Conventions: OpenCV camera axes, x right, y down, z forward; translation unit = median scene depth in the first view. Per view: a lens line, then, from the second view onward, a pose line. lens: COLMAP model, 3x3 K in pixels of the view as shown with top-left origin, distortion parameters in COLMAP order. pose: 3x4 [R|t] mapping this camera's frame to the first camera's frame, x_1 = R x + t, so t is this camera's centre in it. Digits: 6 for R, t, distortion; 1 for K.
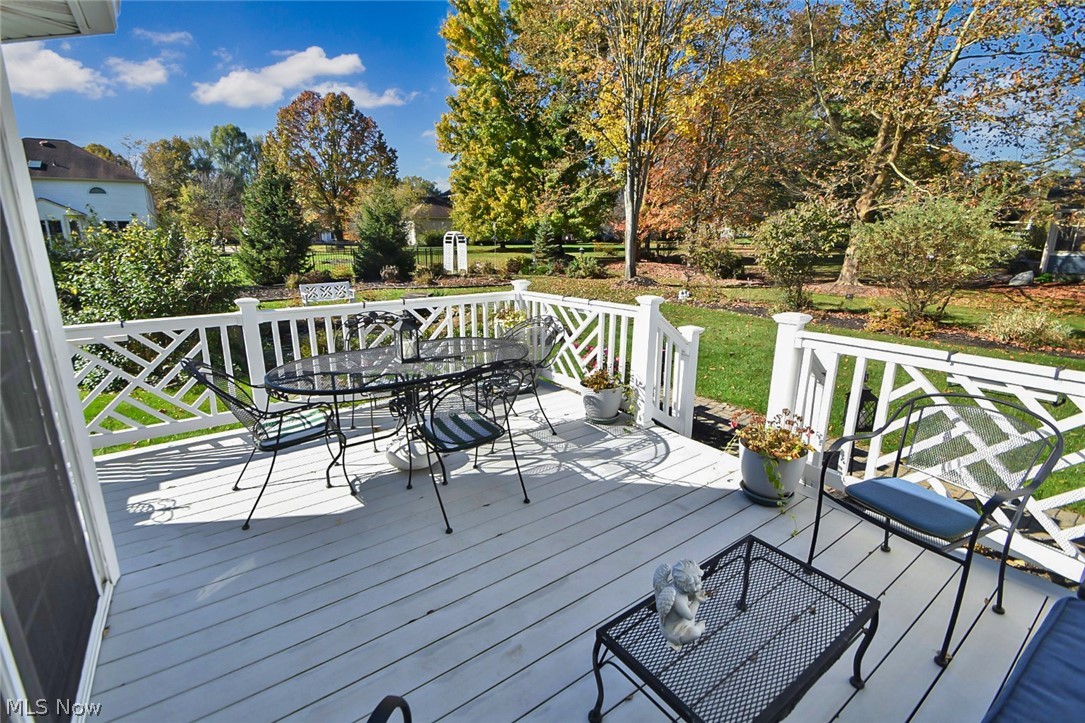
lens RADIAL K [[477.9, 0, 524.2], [0, 477.9, 351.0], [0, 0, 1]] dist [0.013019, -0.016198]
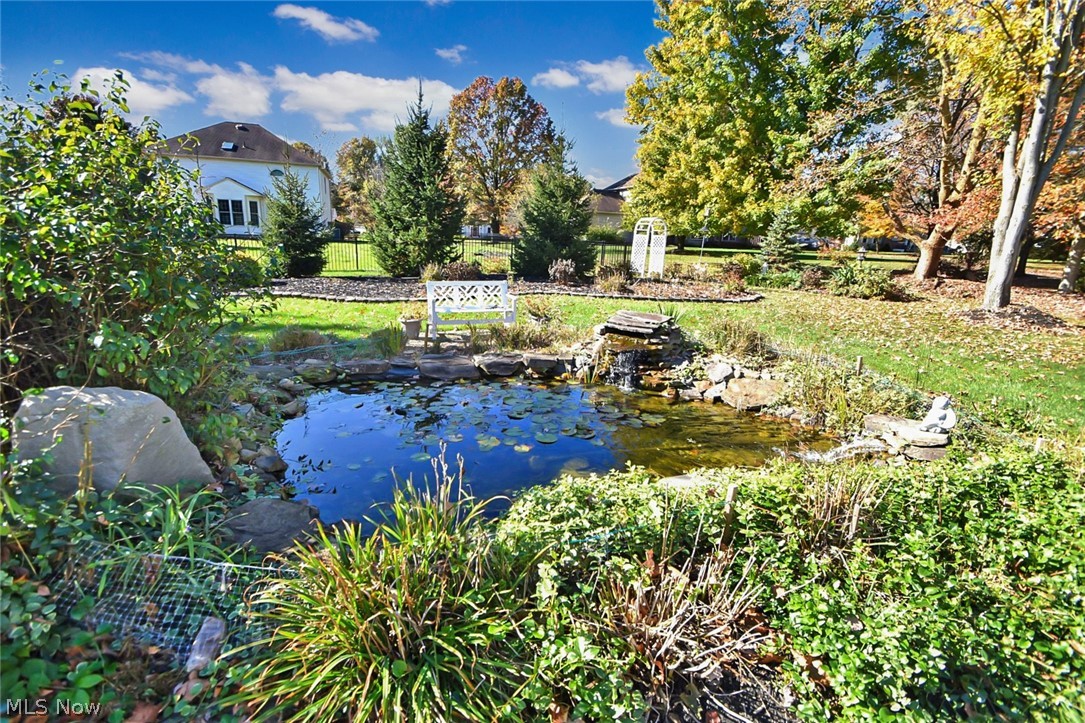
lens RADIAL K [[477.9, 0, 524.2], [0, 477.9, 351.0], [0, 0, 1]] dist [0.013019, -0.016198]
pose [[0.954371, 0.106543, -0.278970, -0.092450], [-0.107954, 0.994102, 0.010347, -0.036154], [0.278427, 0.020241, 0.960244, 0.237517]]
